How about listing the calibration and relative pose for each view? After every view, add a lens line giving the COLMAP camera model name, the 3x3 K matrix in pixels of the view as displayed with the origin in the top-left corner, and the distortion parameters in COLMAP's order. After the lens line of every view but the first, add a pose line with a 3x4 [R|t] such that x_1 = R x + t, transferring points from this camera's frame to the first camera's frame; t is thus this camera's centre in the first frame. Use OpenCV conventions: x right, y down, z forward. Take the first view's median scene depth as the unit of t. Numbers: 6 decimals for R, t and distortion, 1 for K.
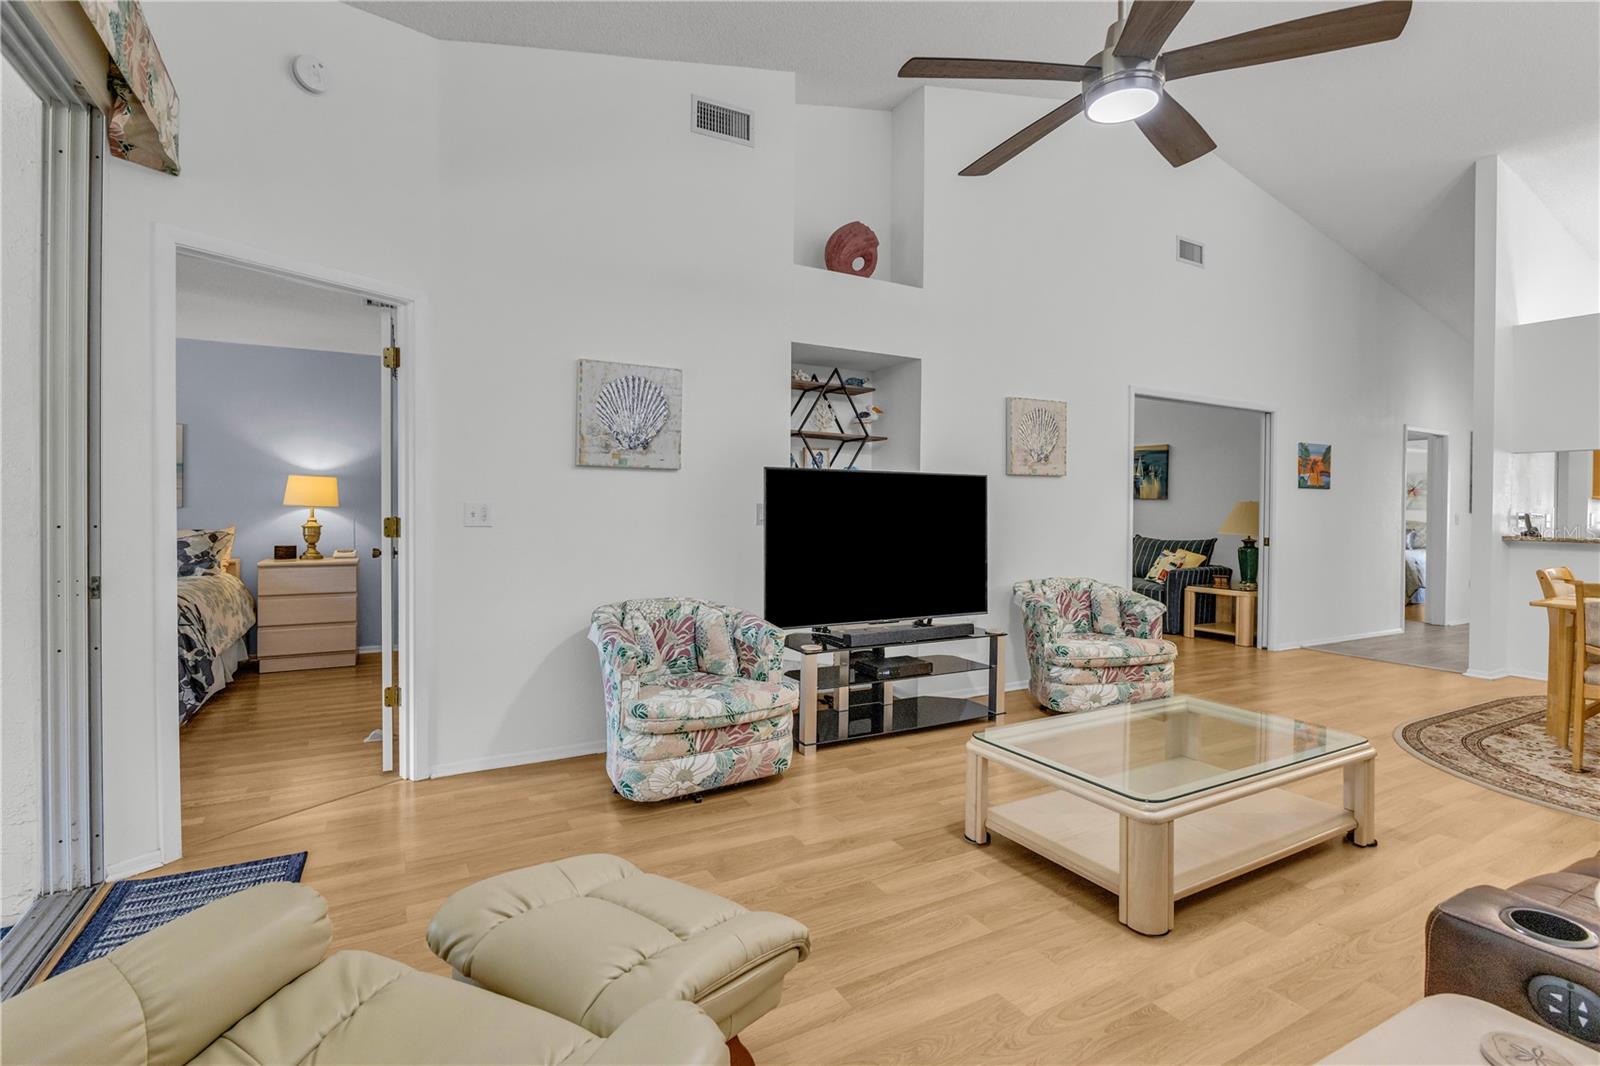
lens RADIAL K [[744.4, 0, 768.6], [0, 744.4, 509.8], [0, 0, 1]] dist [0.007675, -0.001127]
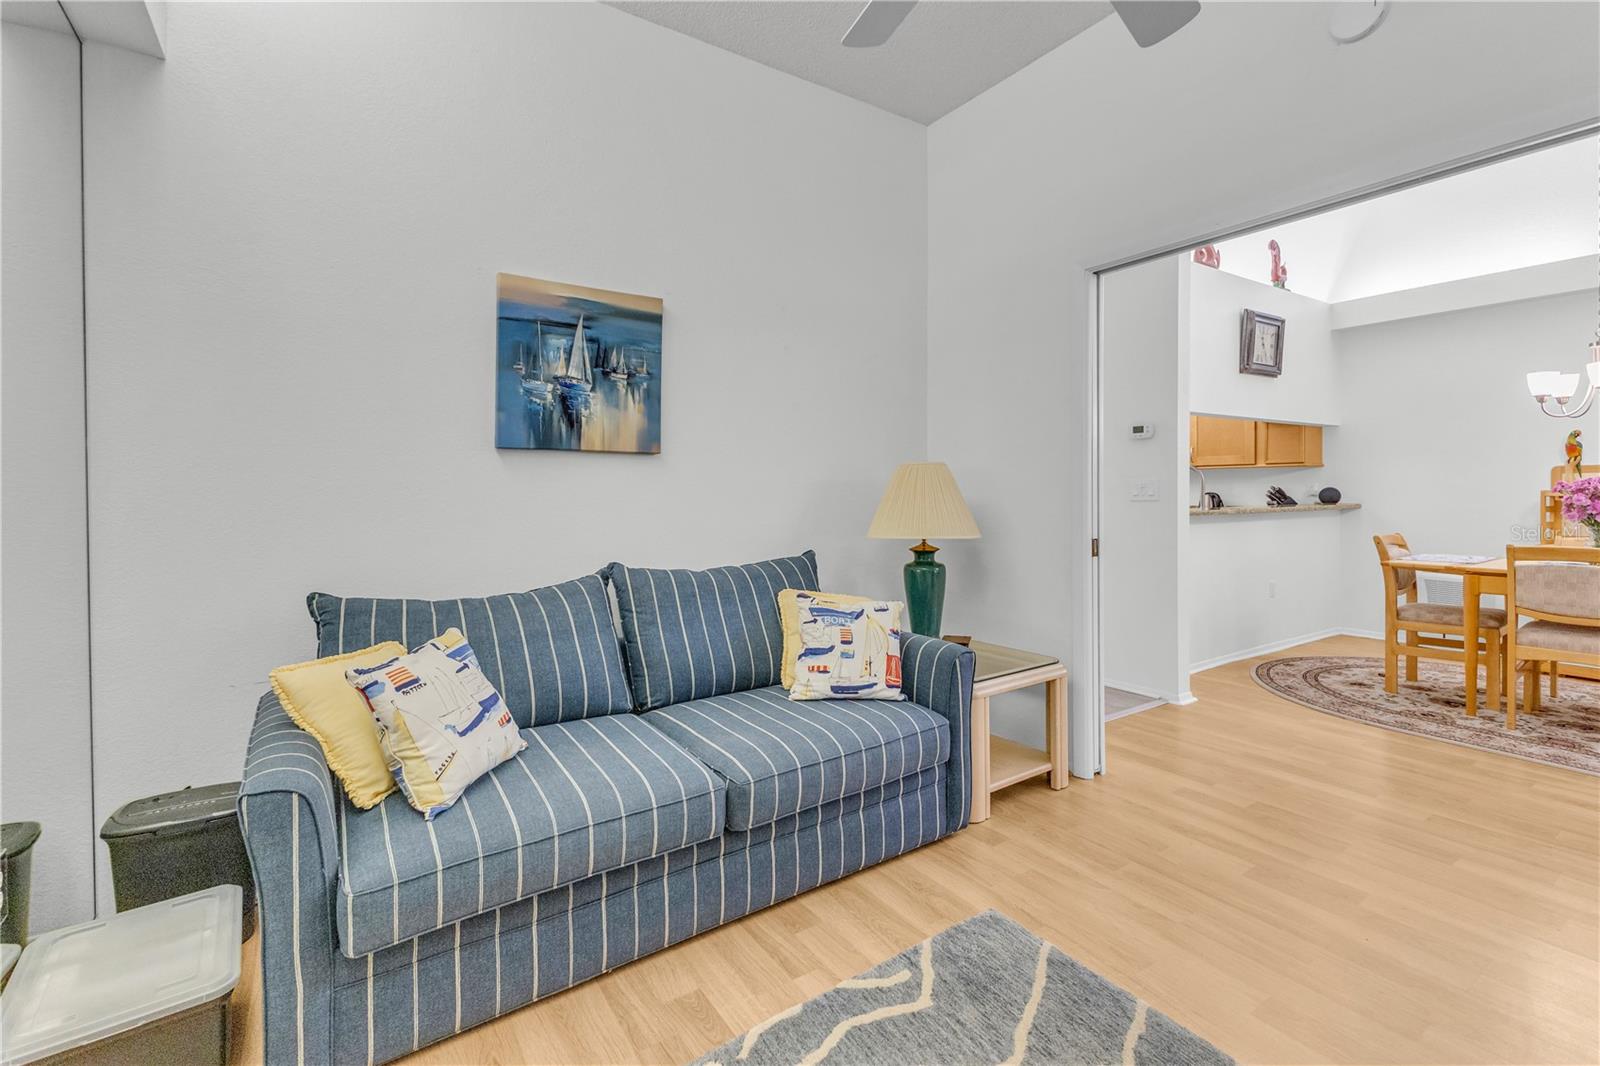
lens RADIAL K [[729.0, 0, 788.9], [0, 729.0, 501.3], [0, 0, 1]] dist [0.001395, 0.000517]
pose [[-0.111246, -0.025129, 0.993475, 0.361474], [0.012862, 0.999560, 0.026724, -0.001362], [-0.993710, 0.015751, -0.110874, 1.929152]]
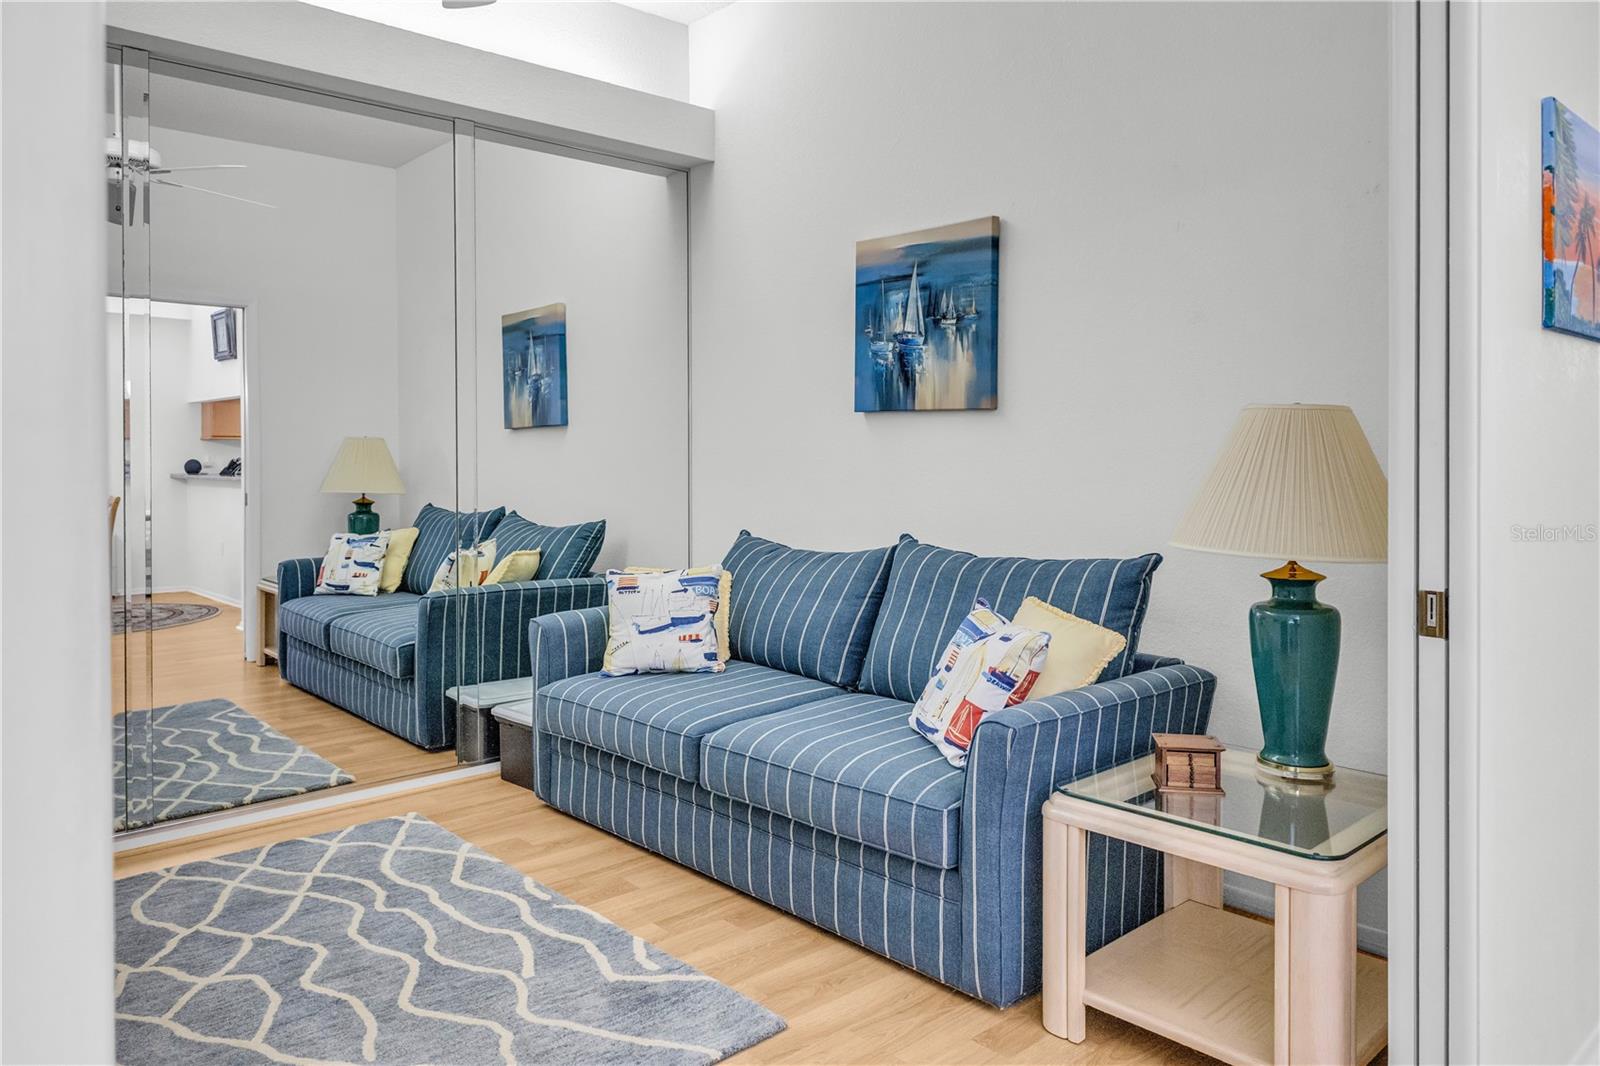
lens RADIAL K [[1104.3, 0, 786.4], [0, 1104.3, 449.6], [0, 0, 1]] dist [-0.005250, 0.007774]
pose [[0.968882, -0.009988, 0.247323, 0.695278], [0.011554, 0.999921, -0.004880, 0.003767], [-0.247255, 0.007586, 0.968921, 1.207351]]
